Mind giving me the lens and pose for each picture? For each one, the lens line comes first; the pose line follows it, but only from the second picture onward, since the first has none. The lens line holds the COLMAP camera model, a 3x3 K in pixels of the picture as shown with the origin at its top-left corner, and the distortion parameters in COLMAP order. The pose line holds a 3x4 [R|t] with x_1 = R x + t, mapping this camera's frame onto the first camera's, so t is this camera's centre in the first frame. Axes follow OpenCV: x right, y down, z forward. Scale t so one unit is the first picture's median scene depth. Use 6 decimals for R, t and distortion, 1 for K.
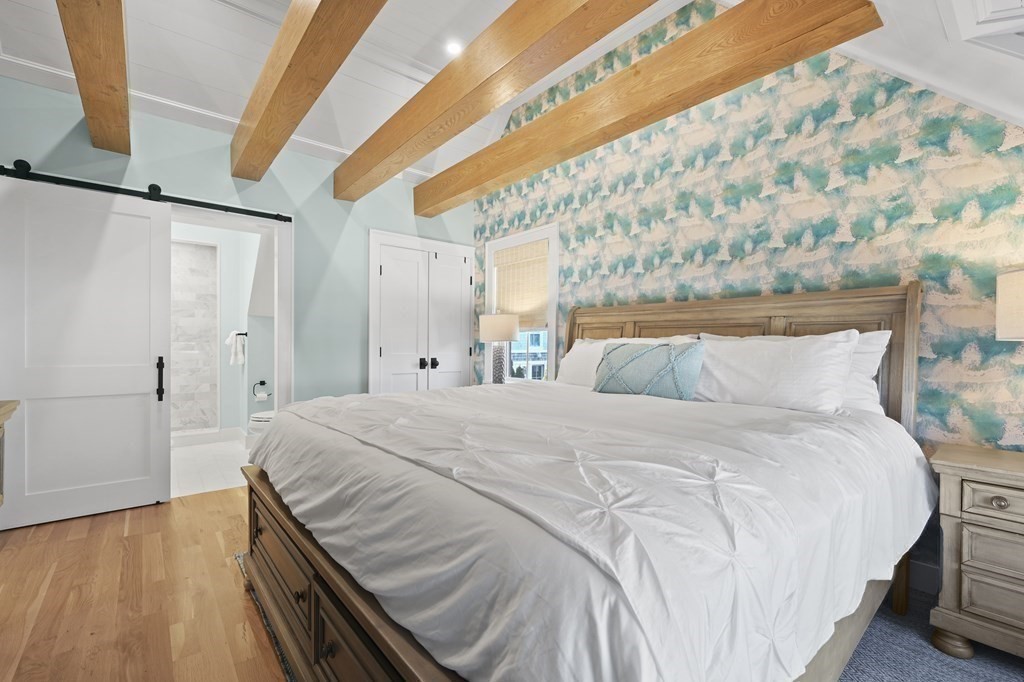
lens RADIAL K [[440.0, 0, 512.3], [0, 440.0, 346.5], [0, 0, 1]] dist [-0.002647, -0.000307]
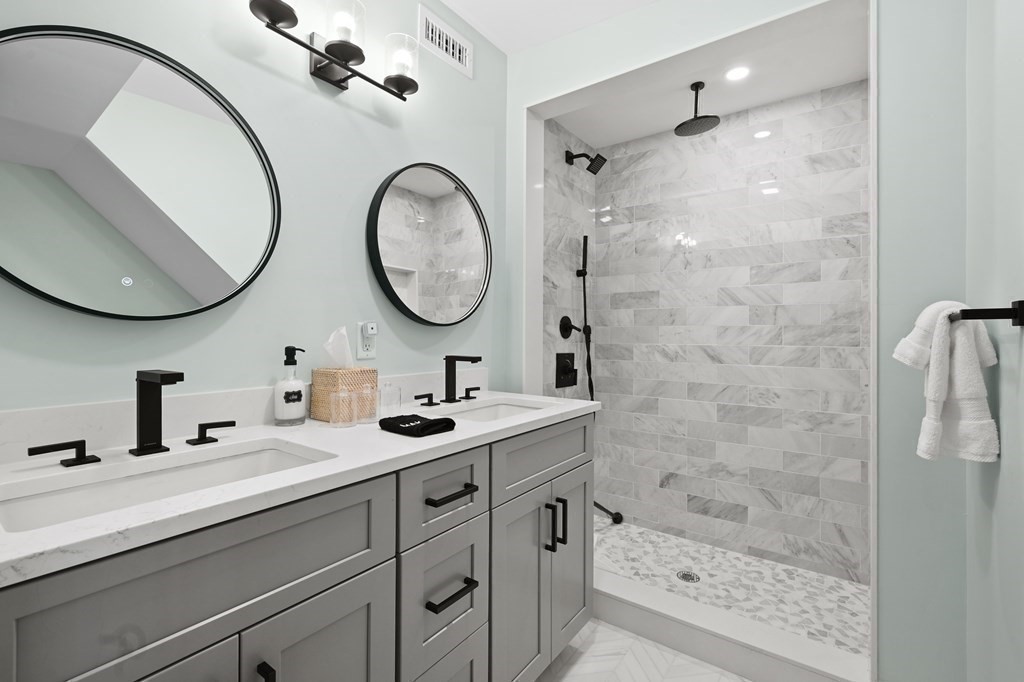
lens RADIAL K [[440.0, 0, 515.6], [0, 440.0, 337.8], [0, 0, 1]] dist [-0.002647, -0.000307]
pose [[0.230561, -0.001032, -0.973057, -0.120971], [-0.004150, 0.999989, -0.002044, -0.004304], [0.973049, 0.004509, 0.230555, 0.192161]]
